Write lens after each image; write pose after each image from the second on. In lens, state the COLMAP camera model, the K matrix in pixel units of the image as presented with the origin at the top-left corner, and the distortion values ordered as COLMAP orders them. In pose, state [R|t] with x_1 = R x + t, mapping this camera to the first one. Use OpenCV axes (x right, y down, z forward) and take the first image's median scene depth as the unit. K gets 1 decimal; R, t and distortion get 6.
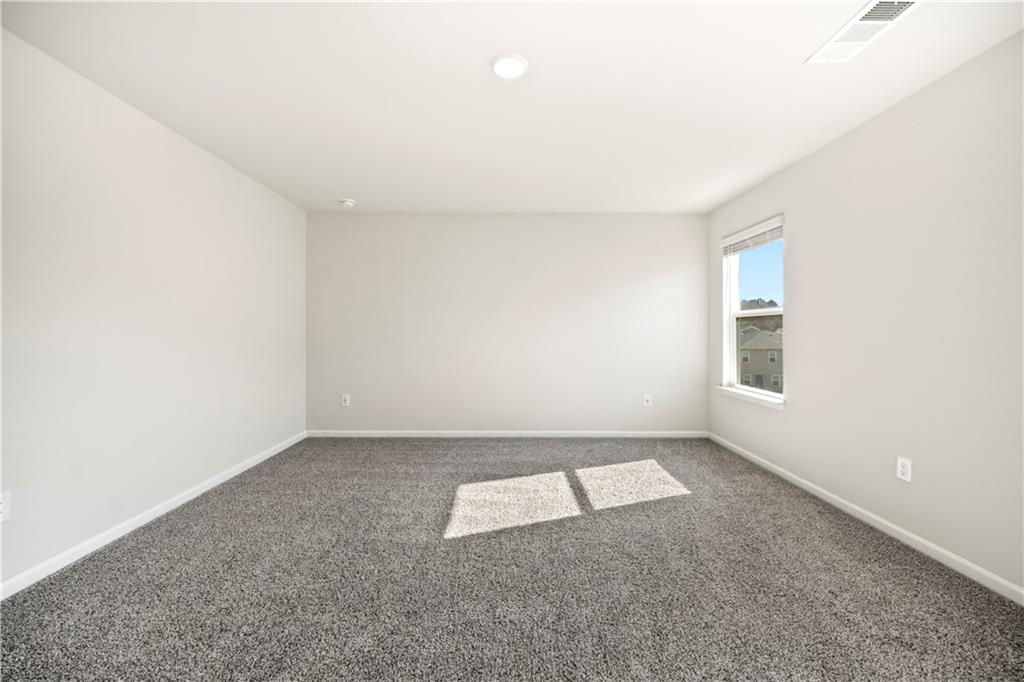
lens RADIAL K [[404.6, 0, 509.3], [0, 404.6, 334.0], [0, 0, 1]] dist [-0.009821, -0.000258]
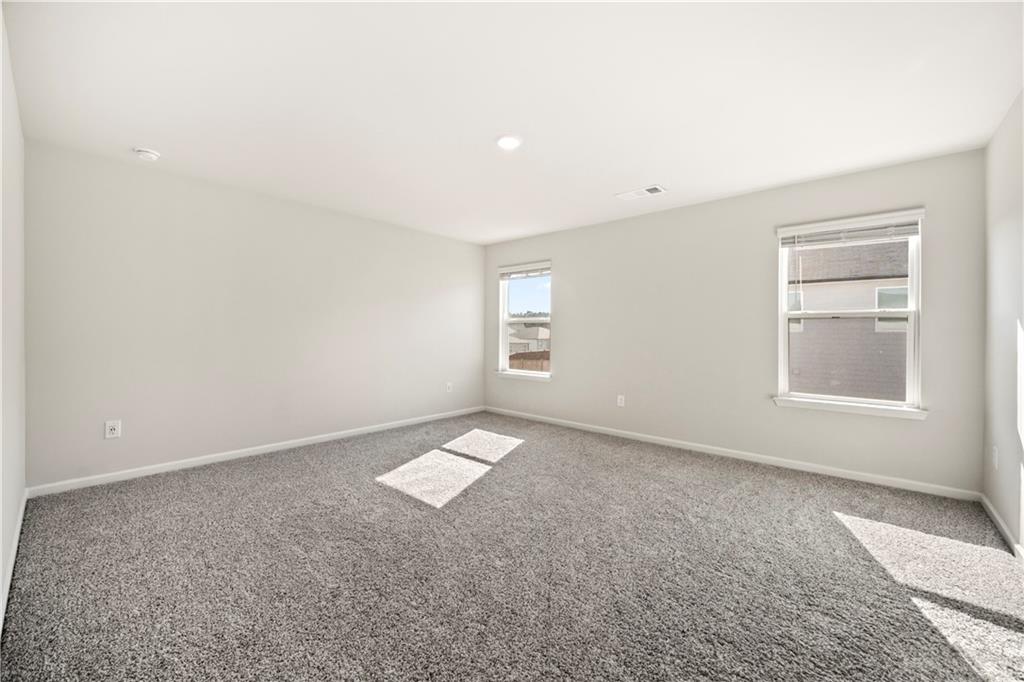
lens RADIAL K [[404.6, 0, 511.5], [0, 404.6, 338.1], [0, 0, 1]] dist [-0.009821, -0.000258]
pose [[0.665582, -0.005883, 0.746302, -0.665098], [0.000656, 0.999973, 0.007298, 0.003196], [-0.746325, -0.004368, 0.665568, 0.038607]]
